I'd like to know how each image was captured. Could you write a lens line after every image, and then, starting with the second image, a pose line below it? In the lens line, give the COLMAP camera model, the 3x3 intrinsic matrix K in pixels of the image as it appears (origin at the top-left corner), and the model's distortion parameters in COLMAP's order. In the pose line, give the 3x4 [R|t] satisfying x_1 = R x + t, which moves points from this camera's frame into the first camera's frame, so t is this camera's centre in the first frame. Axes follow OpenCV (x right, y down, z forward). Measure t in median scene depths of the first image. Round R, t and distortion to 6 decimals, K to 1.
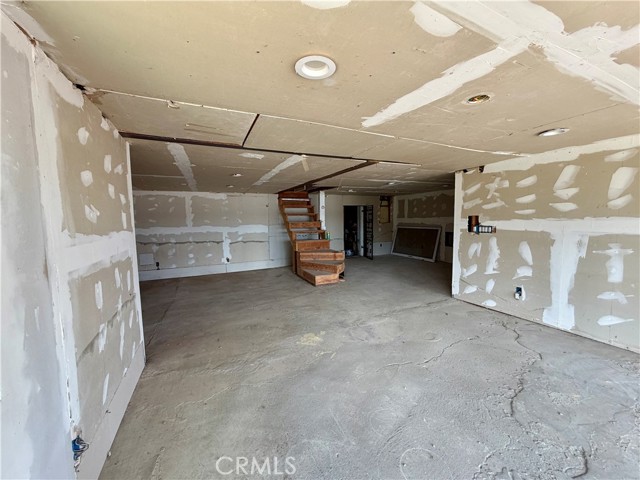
lens RADIAL K [[253.8, 0, 320.0], [0, 253.8, 240.0], [0, 0, 1]] dist [0.001099, 0.000371]
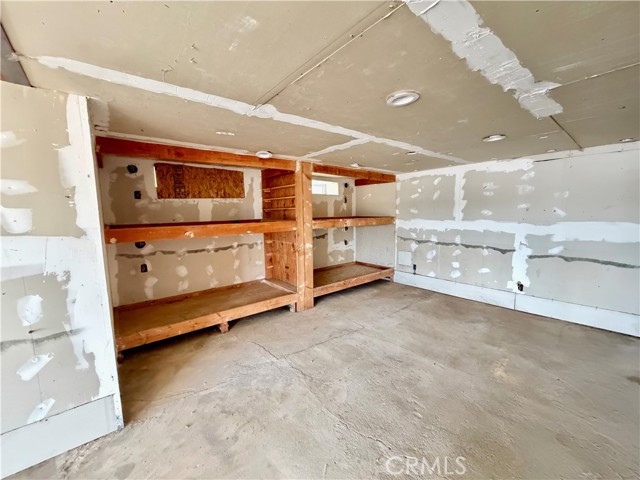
lens RADIAL K [[253.8, 0, 320.0], [0, 253.8, 240.0], [0, 0, 1]] dist [0.001099, 0.000371]
pose [[0.285236, 0.112008, -0.951890, 0.008771], [-0.084069, 0.992244, 0.091565, -0.032727], [0.954763, 0.053907, 0.292440, 0.479723]]
